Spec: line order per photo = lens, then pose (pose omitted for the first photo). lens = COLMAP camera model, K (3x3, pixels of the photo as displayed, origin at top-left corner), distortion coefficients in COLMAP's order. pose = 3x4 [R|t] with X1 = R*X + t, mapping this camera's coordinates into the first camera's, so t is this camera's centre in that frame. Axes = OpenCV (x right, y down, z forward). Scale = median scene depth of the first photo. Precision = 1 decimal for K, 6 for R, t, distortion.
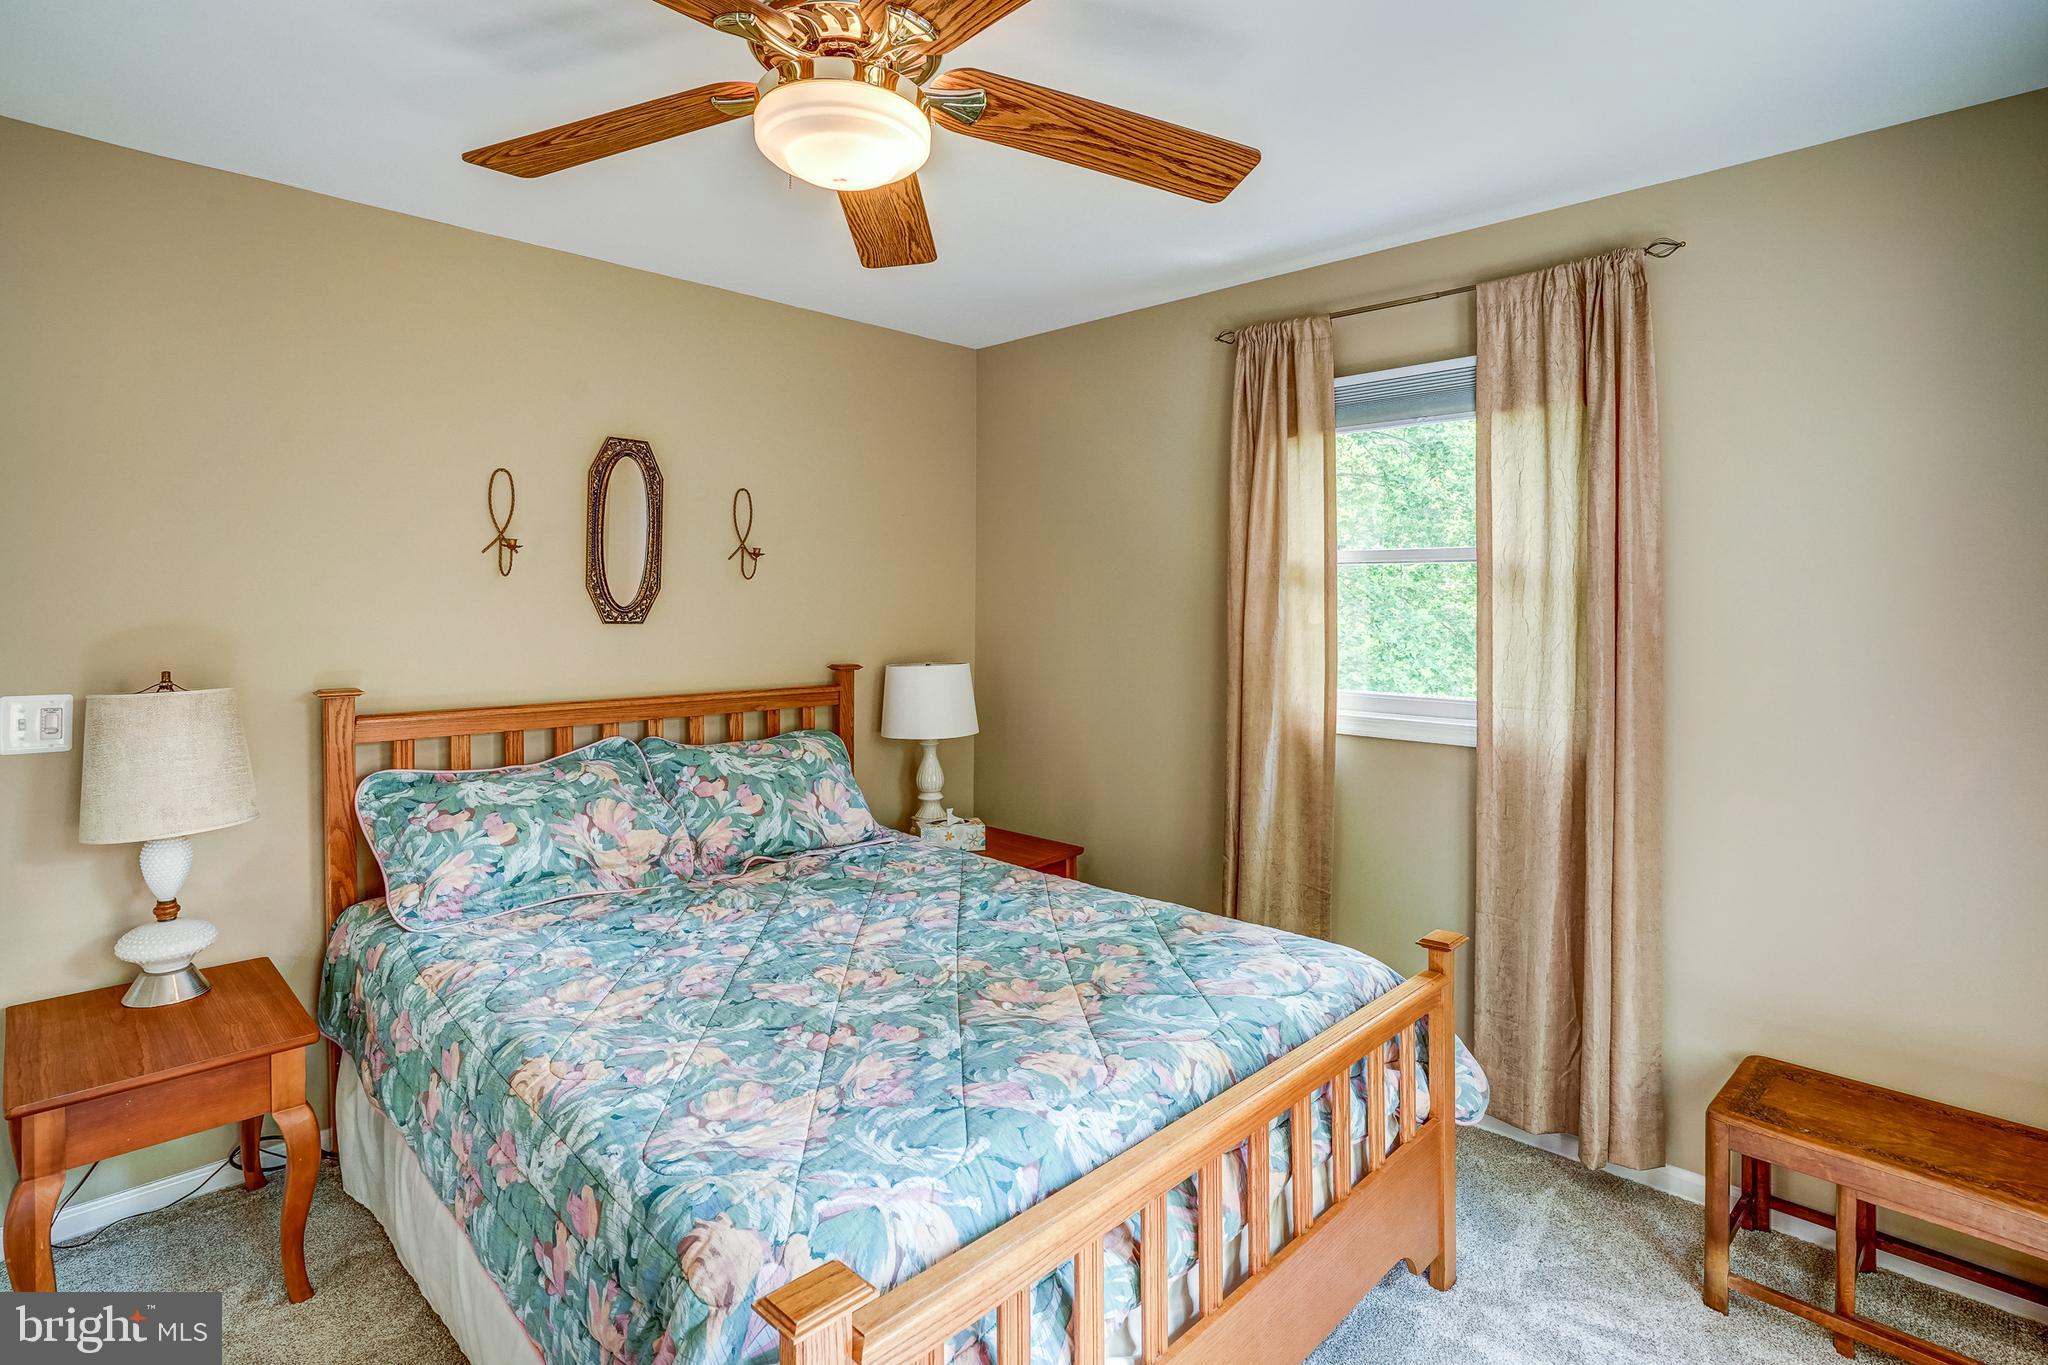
lens RADIAL K [[998.5, 0, 1018.2], [0, 998.5, 610.4], [0, 0, 1]] dist [-0.036313, 0.001812]
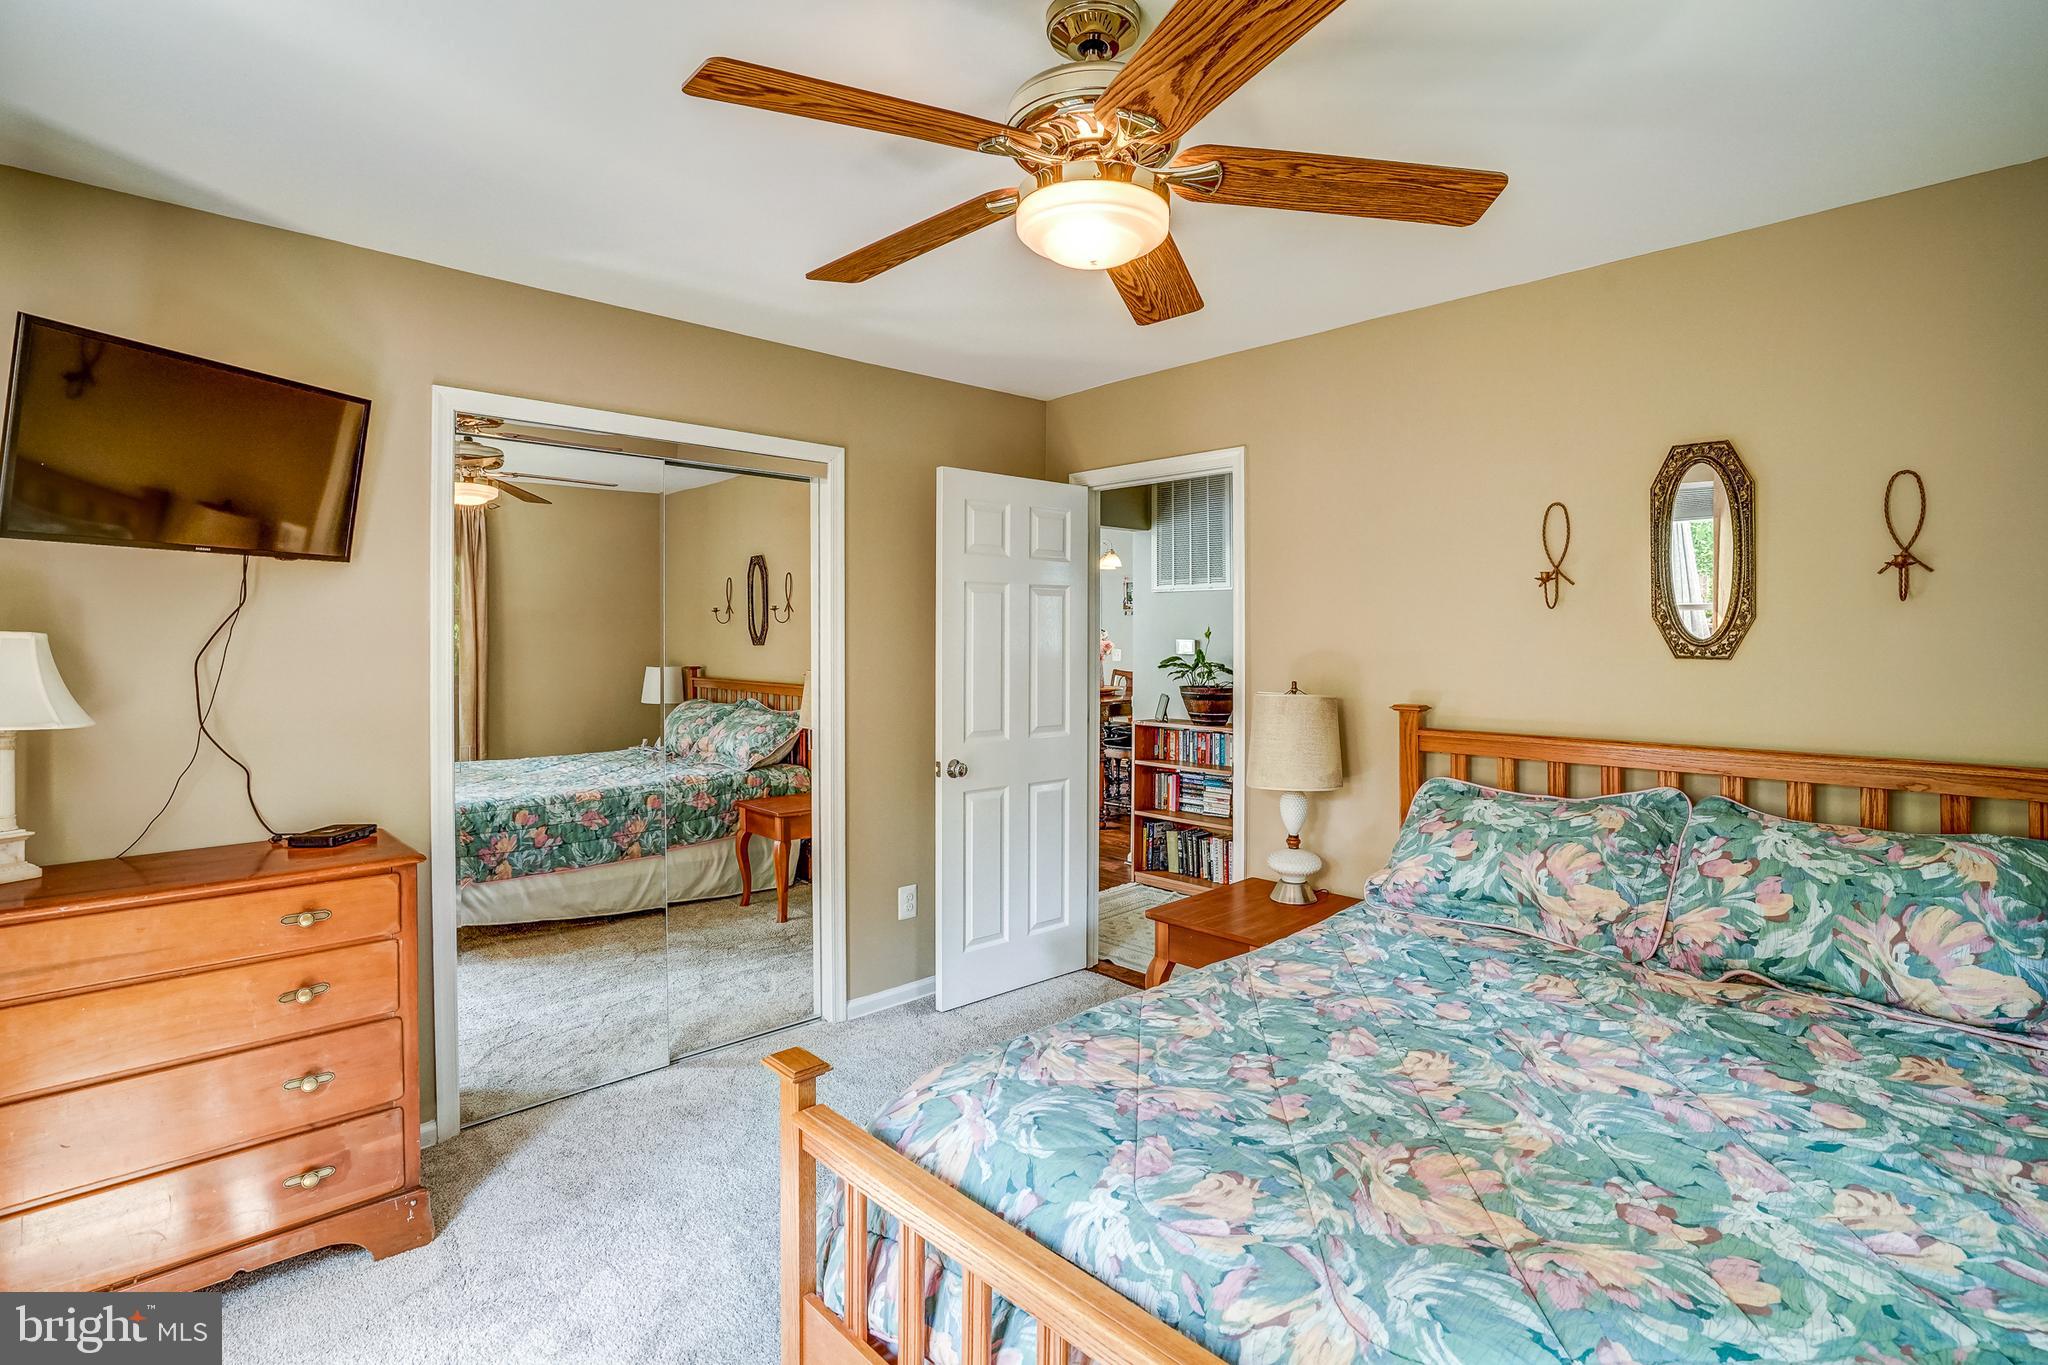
lens RADIAL K [[985.1, 0, 1061.8], [0, 985.1, 630.3], [0, 0, 1]] dist [-0.051220, 0.018578]
pose [[-0.000532, -0.008210, -0.999966, 0.625662], [-0.007201, 0.999940, -0.008206, -0.000833], [0.999974, 0.007196, -0.000591, 0.641894]]
